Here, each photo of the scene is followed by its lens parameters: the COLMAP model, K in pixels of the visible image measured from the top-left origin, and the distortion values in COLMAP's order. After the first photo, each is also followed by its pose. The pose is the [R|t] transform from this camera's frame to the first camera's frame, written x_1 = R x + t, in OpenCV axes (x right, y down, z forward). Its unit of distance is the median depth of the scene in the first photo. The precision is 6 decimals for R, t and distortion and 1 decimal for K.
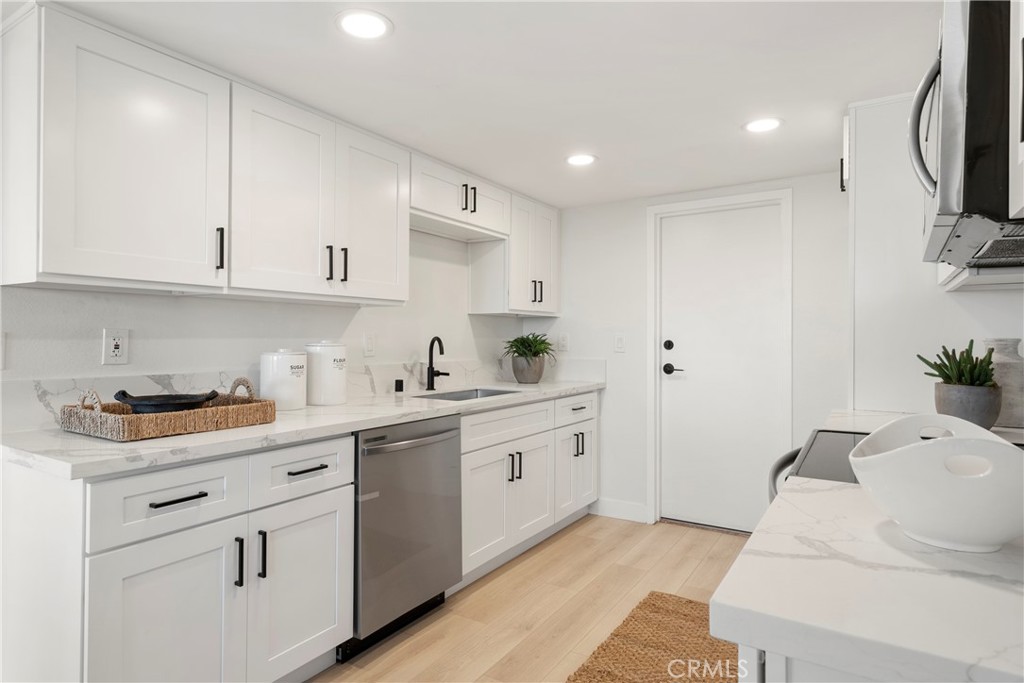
lens RADIAL K [[601.0, 0, 511.1], [0, 601.0, 339.8], [0, 0, 1]] dist [0.001019, 0.000006]
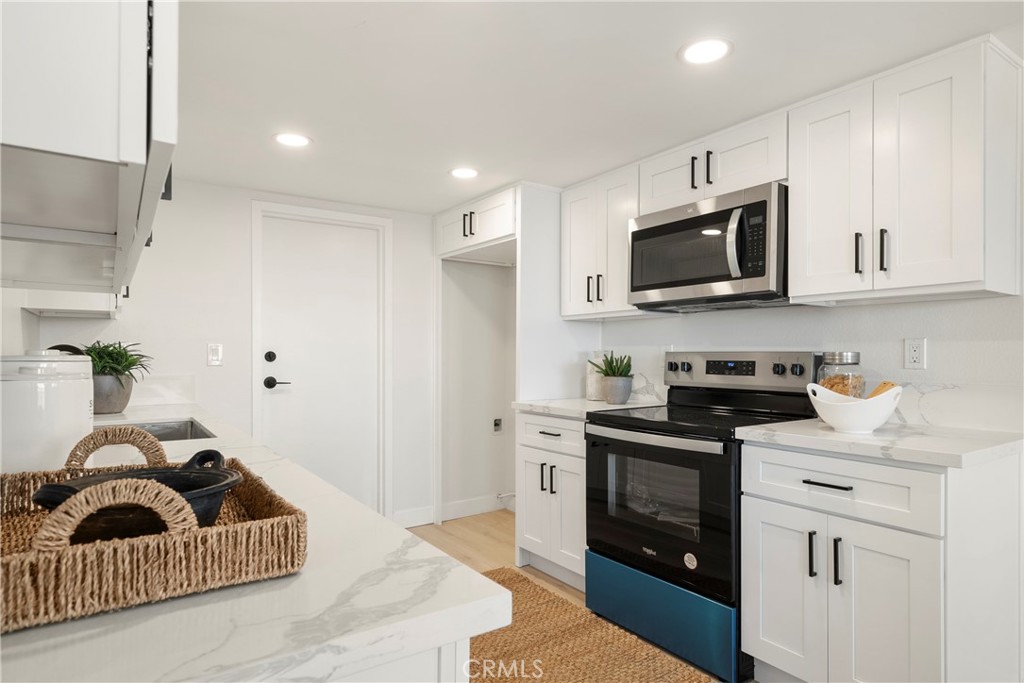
lens RADIAL K [[601.0, 0, 511.7], [0, 601.0, 347.4], [0, 0, 1]] dist [0.001019, 0.000006]
pose [[0.420668, 0.006088, 0.907194, -0.439073], [0.000455, 0.999976, -0.006921, 0.001385], [-0.907215, 0.003325, 0.420655, 0.300023]]
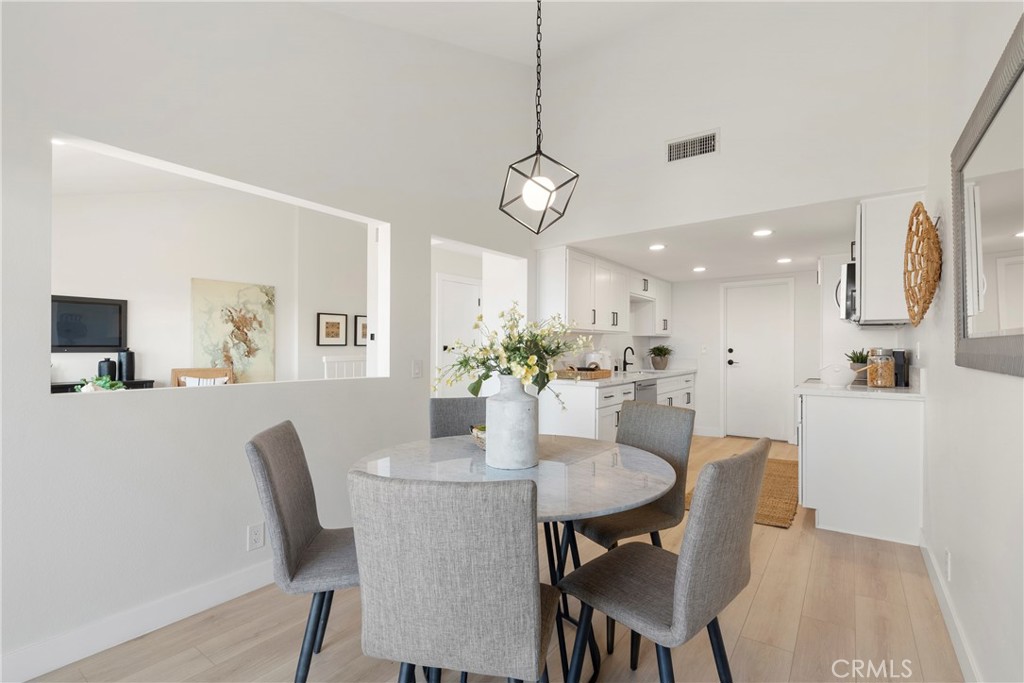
lens RADIAL K [[468.3, 0, 515.7], [0, 468.3, 347.5], [0, 0, 1]] dist [-0.005626, -0.000207]
pose [[0.997161, -0.000005, -0.075301, -0.370774], [-0.000062, 1.000000, -0.000890, -0.000894], [0.075301, 0.000892, 0.997160, -0.688080]]
